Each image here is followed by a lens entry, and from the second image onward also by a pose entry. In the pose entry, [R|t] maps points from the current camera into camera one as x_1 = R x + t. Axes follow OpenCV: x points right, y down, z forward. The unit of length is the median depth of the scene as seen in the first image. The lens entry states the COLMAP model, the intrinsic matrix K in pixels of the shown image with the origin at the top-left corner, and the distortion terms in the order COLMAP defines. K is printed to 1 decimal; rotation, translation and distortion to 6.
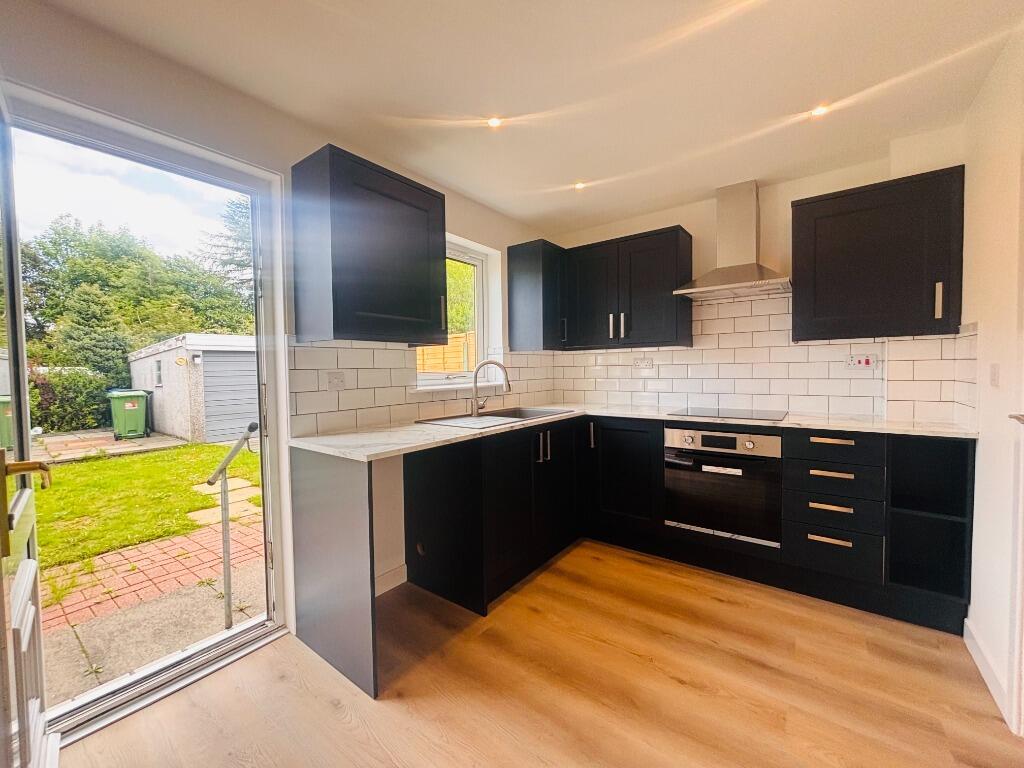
lens RADIAL K [[412.1, 0, 512.0], [0, 412.1, 384.0], [0, 0, 1]] dist [0.000728, 0.000891]
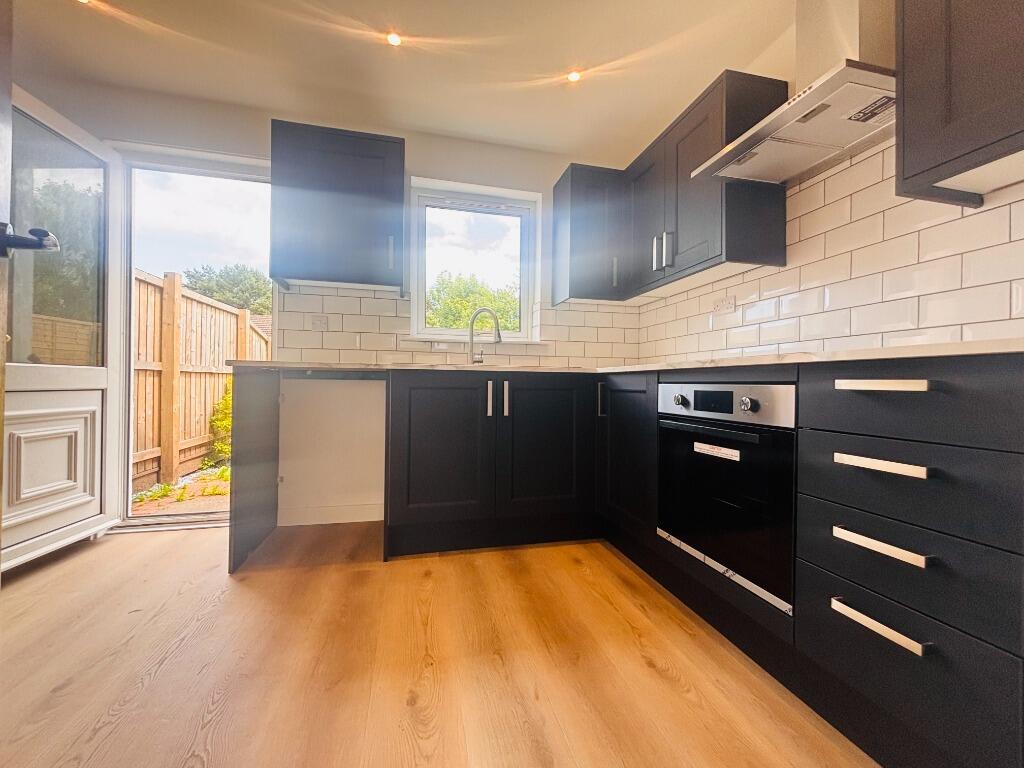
lens RADIAL K [[412.1, 0, 512.0], [0, 412.1, 384.0], [0, 0, 1]] dist [0.000728, 0.000891]
pose [[0.774481, 0.023801, -0.632149, 0.651749], [-0.046127, 0.998757, -0.018910, 0.140940], [0.630913, 0.043804, 0.774616, 0.379237]]
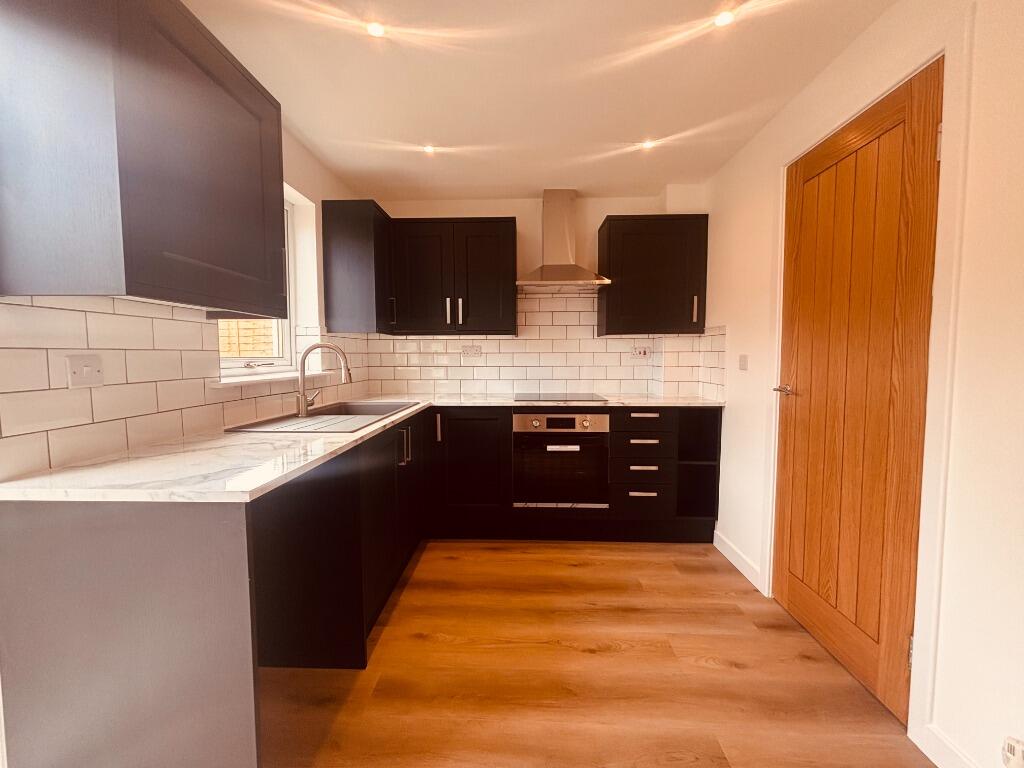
lens RADIAL K [[412.1, 0, 512.0], [0, 412.1, 384.0], [0, 0, 1]] dist [0.000728, 0.000891]
pose [[0.818125, -0.026576, 0.574427, -0.236844], [0.012116, 0.999506, 0.028987, 0.002117], [-0.574913, -0.016755, 0.818043, 0.179200]]
